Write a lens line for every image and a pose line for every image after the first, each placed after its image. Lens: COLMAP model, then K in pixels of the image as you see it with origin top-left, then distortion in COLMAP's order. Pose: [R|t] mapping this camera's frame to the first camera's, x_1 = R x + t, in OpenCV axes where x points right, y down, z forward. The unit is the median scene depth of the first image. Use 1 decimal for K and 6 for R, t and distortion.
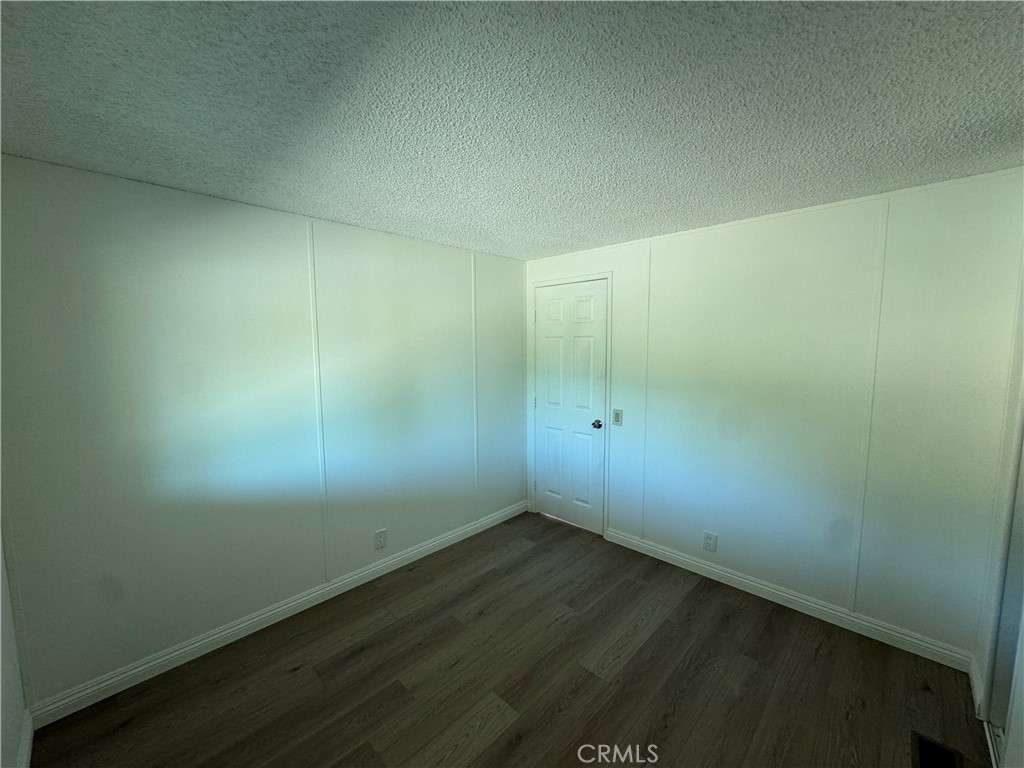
lens RADIAL K [[410.2, 0, 509.5], [0, 410.2, 384.5], [0, 0, 1]] dist [-0.002286, 0.000384]
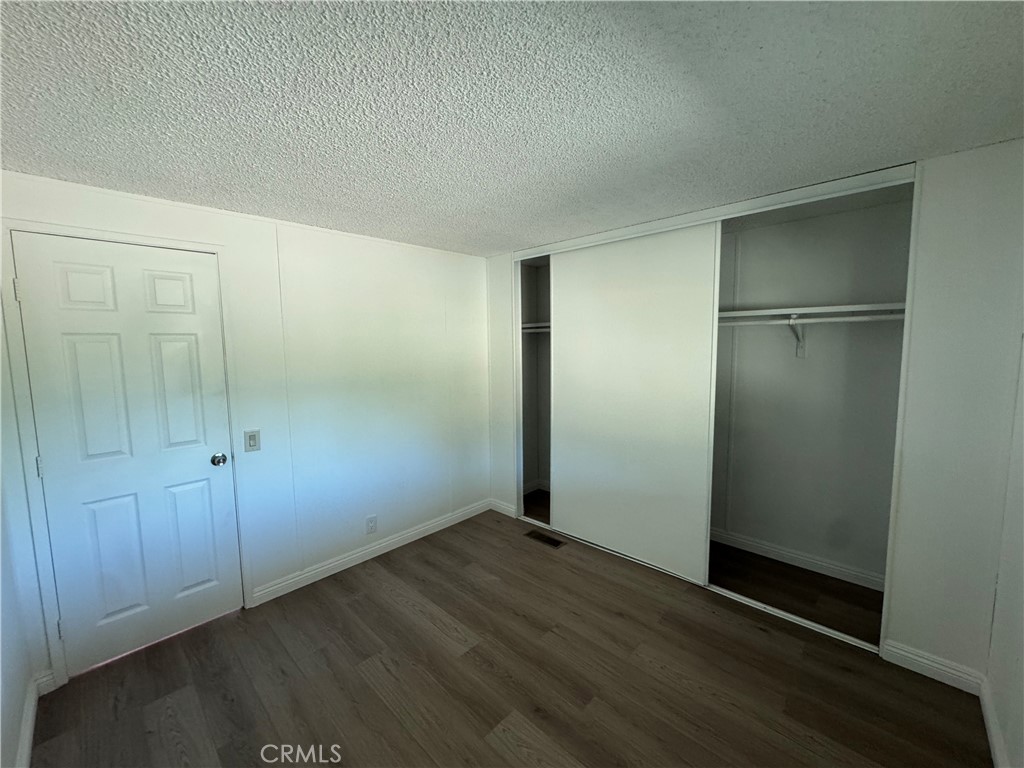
lens RADIAL K [[410.2, 0, 511.8], [0, 410.2, 383.3], [0, 0, 1]] dist [-0.002286, 0.000384]
pose [[-0.010421, -0.088888, 0.995987, -0.794056], [0.115189, 0.989304, 0.089497, -0.062561], [-0.993289, 0.115660, -0.000071, 0.808647]]
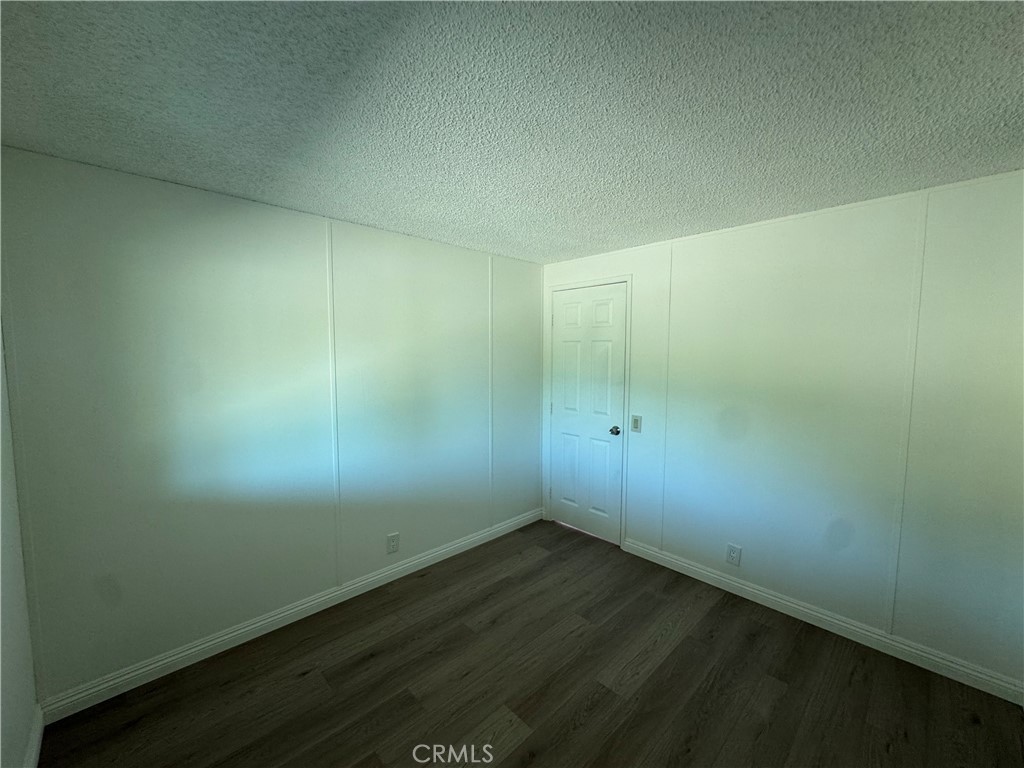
lens RADIAL K [[410.2, 0, 509.4], [0, 410.2, 384.2], [0, 0, 1]] dist [-0.002286, 0.000384]
pose [[0.999228, 0.011910, -0.037435, -0.003307], [-0.012694, 0.999704, -0.020768, 0.016476], [0.037177, 0.021227, 0.999083, 0.023996]]
